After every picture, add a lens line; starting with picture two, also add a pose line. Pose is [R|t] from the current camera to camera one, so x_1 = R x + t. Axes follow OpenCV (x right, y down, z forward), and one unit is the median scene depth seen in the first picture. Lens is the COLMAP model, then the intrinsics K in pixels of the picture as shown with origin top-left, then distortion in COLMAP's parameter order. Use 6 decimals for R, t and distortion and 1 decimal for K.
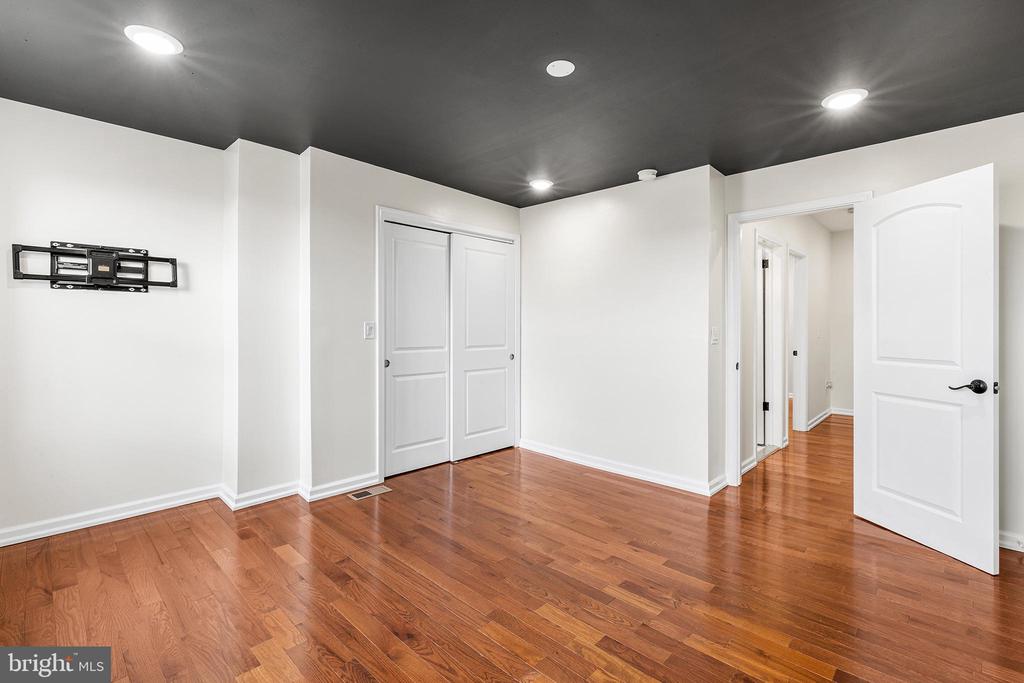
lens RADIAL K [[463.5, 0, 515.1], [0, 463.5, 329.0], [0, 0, 1]] dist [0.000390, 0.002968]
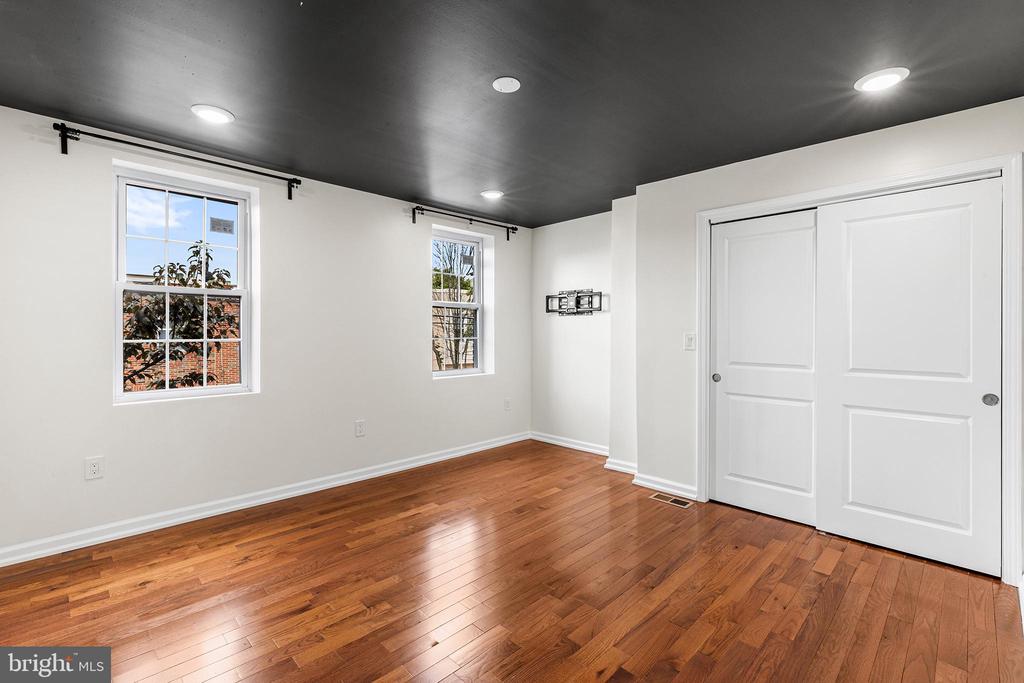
lens RADIAL K [[463.5, 0, 510.4], [0, 463.5, 334.0], [0, 0, 1]] dist [0.000390, 0.002968]
pose [[-0.030458, 0.002270, -0.999533, 0.805985], [-0.005905, 0.999980, 0.002451, -0.015735], [0.999519, 0.005977, -0.030444, 0.757482]]
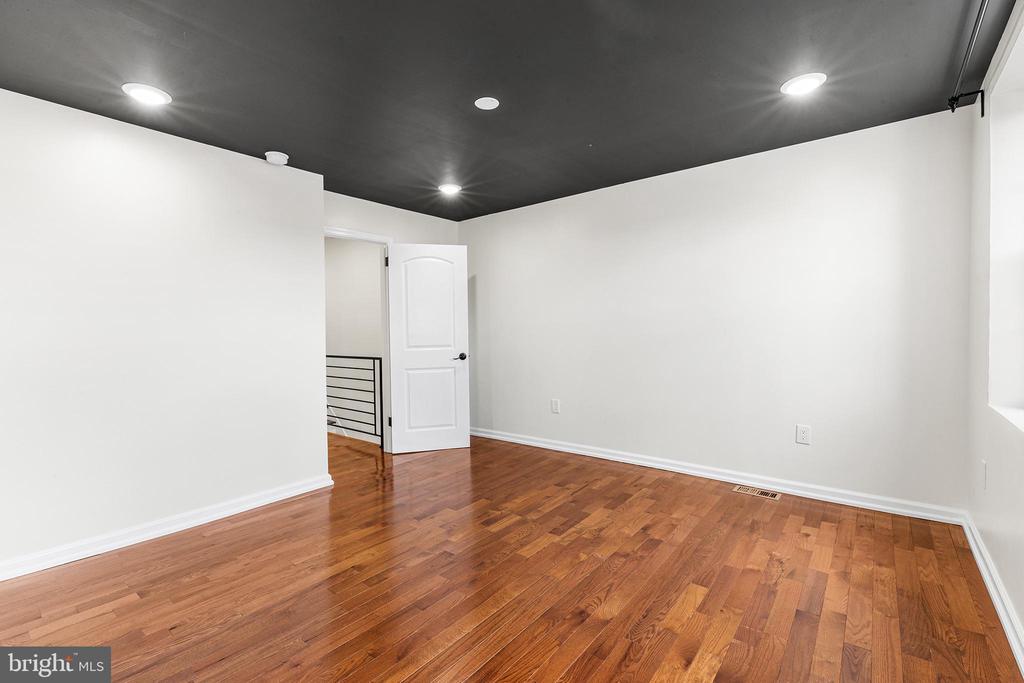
lens RADIAL K [[463.5, 0, 509.9], [0, 463.5, 338.3], [0, 0, 1]] dist [0.000390, 0.002968]
pose [[-0.084936, -0.029115, 0.995961, -0.778699], [0.016161, 0.999401, 0.030594, -0.008167], [-0.996255, 0.018694, -0.084414, 0.762443]]
